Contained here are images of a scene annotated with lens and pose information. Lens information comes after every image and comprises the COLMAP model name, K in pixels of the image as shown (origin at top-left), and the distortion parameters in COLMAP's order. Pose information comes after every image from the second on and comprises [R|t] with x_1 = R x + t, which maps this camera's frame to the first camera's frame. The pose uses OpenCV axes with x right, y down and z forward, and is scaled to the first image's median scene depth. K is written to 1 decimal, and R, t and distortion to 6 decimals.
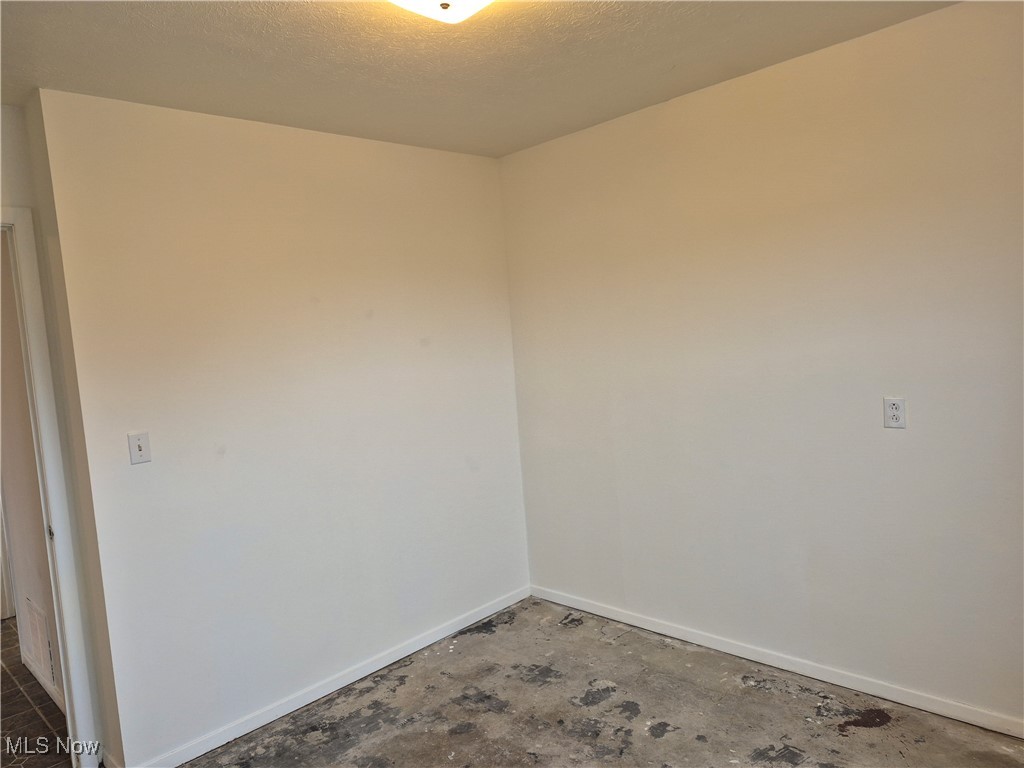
lens RADIAL K [[709.5, 0, 515.0], [0, 709.5, 387.9], [0, 0, 1]] dist [0.094470, -0.095513]
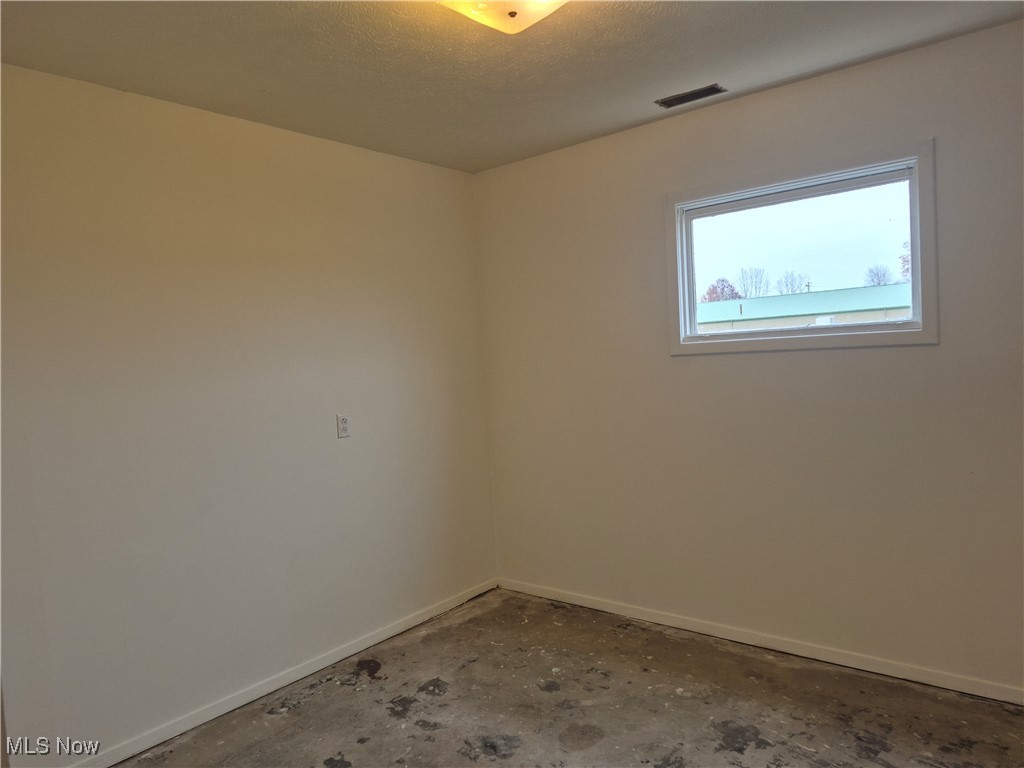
lens RADIAL K [[709.5, 0, 513.5], [0, 709.5, 383.5], [0, 0, 1]] dist [0.094470, -0.095513]
pose [[-0.069890, 0.022831, 0.997293, -0.795959], [0.140976, 0.989930, -0.012783, 0.018388], [-0.987543, 0.139701, -0.072405, 0.776009]]
